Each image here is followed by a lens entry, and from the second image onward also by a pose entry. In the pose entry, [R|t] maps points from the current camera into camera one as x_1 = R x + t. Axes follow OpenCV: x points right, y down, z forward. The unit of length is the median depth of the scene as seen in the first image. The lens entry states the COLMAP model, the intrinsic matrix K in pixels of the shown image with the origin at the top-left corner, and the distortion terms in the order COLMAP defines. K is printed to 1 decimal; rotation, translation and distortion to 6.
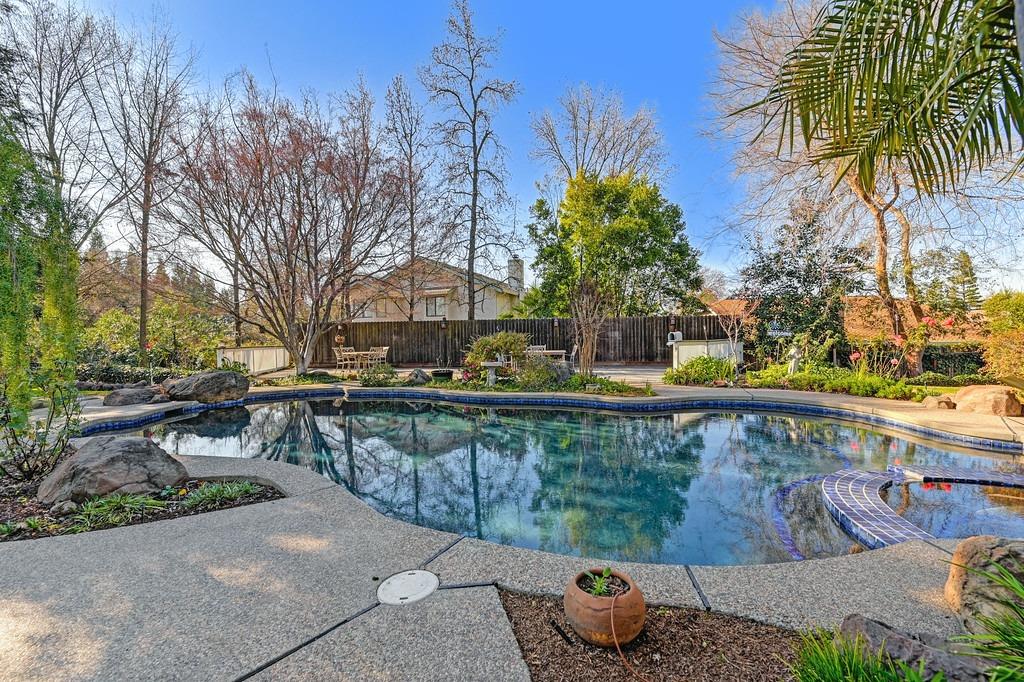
lens RADIAL K [[420.0, 0, 513.2], [0, 420.0, 345.5], [0, 0, 1]] dist [-0.013445, -0.000446]
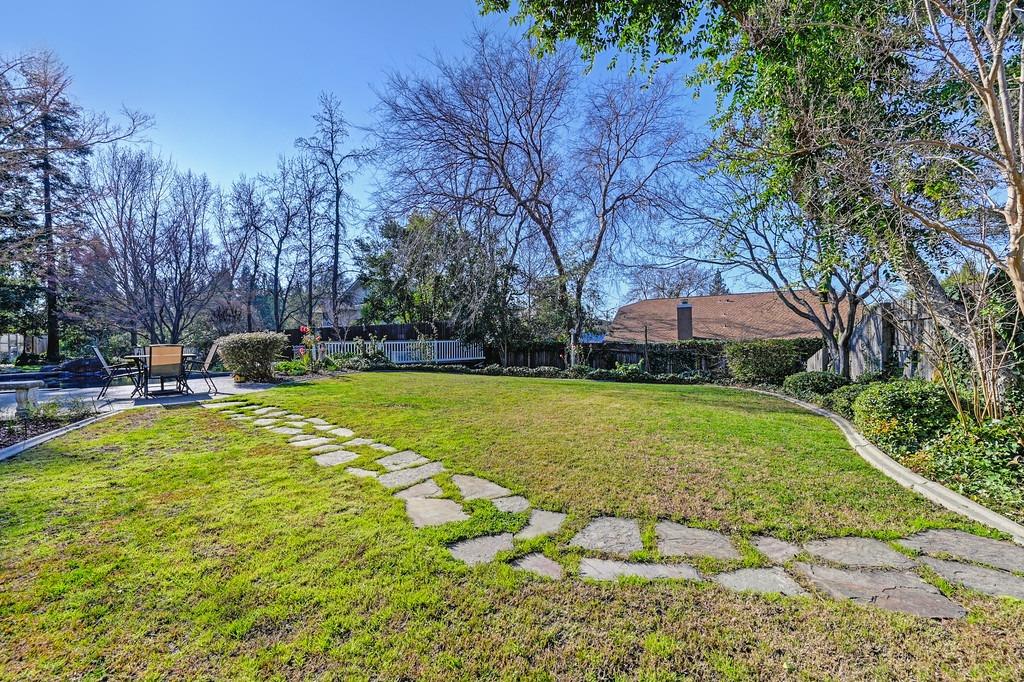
lens RADIAL K [[415.5, 0, 513.7], [0, 415.5, 345.4], [0, 0, 1]] dist [-0.010083, 0.000189]
pose [[0.944291, 0.006050, -0.329056, 0.956659], [-0.006079, 0.999981, 0.000940, -0.006891], [0.329056, 0.001113, 0.944310, -0.098885]]
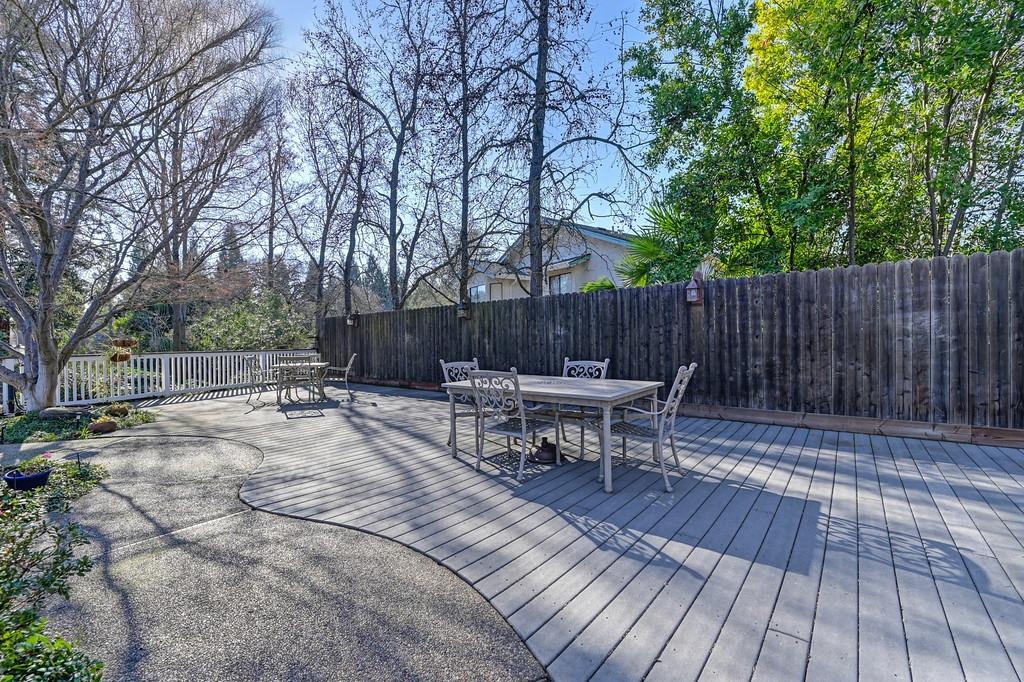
lens RADIAL K [[420.0, 0, 513.2], [0, 420.0, 345.5], [0, 0, 1]] dist [-0.013445, -0.000446]
pose [[0.831657, 0.006693, -0.555250, 0.165722], [-0.004151, 0.999974, 0.005837, -0.011344], [0.555275, -0.002549, 0.831663, 0.607545]]
